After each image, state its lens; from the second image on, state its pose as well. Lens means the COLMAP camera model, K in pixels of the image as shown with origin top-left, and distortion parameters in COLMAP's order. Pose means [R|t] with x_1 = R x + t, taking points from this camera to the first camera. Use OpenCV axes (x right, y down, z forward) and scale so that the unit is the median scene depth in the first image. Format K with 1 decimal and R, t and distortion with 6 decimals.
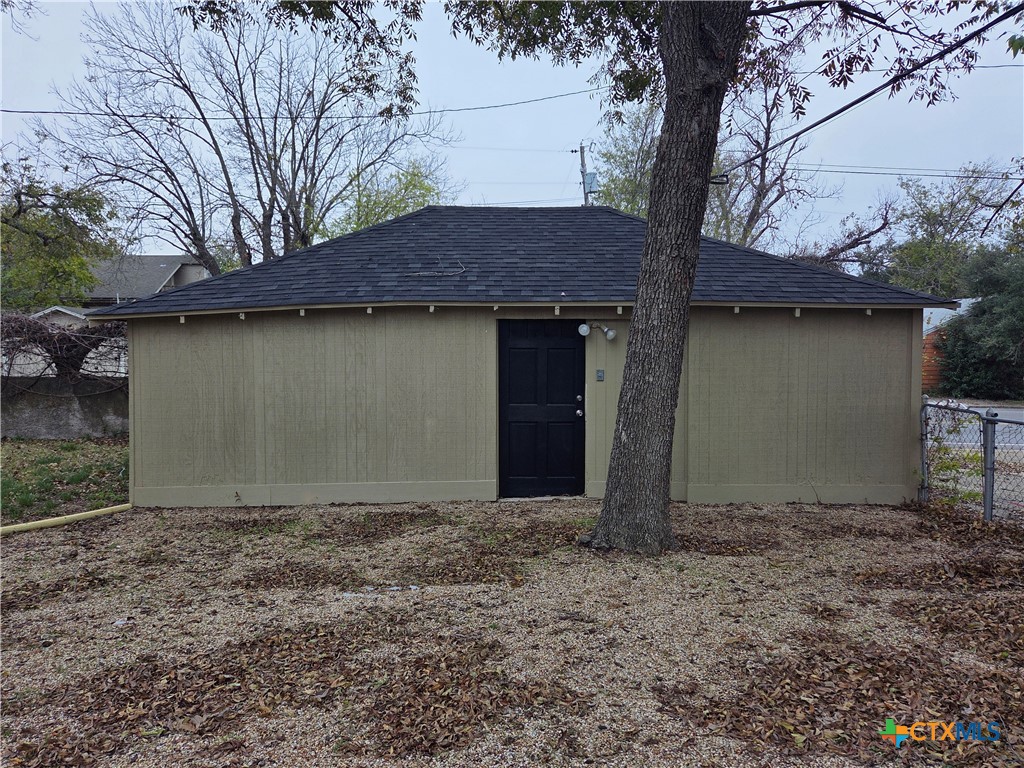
lens RADIAL K [[718.3, 0, 513.6], [0, 718.3, 378.1], [0, 0, 1]] dist [0.049281, 0.001045]
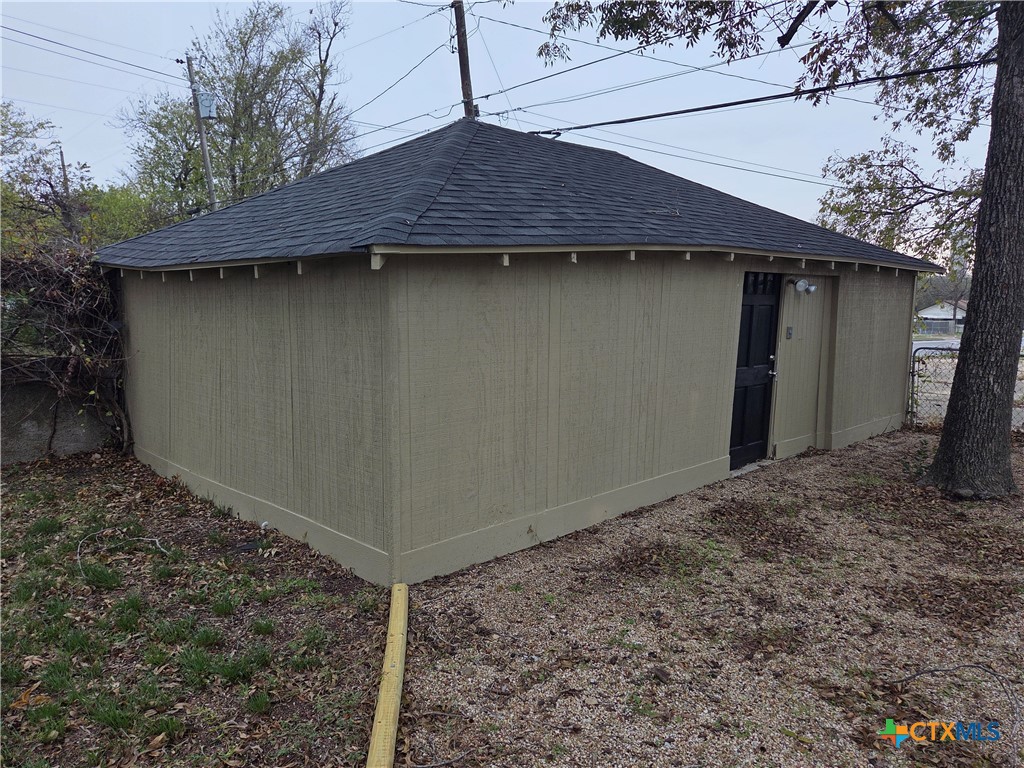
lens RADIAL K [[718.3, 0, 512.9], [0, 718.3, 390.3], [0, 0, 1]] dist [0.049281, 0.001045]
pose [[0.747181, -0.080766, 0.659695, -0.824373], [0.034030, 0.995936, 0.083389, -0.021487], [-0.663749, -0.039857, 0.746893, 0.525350]]
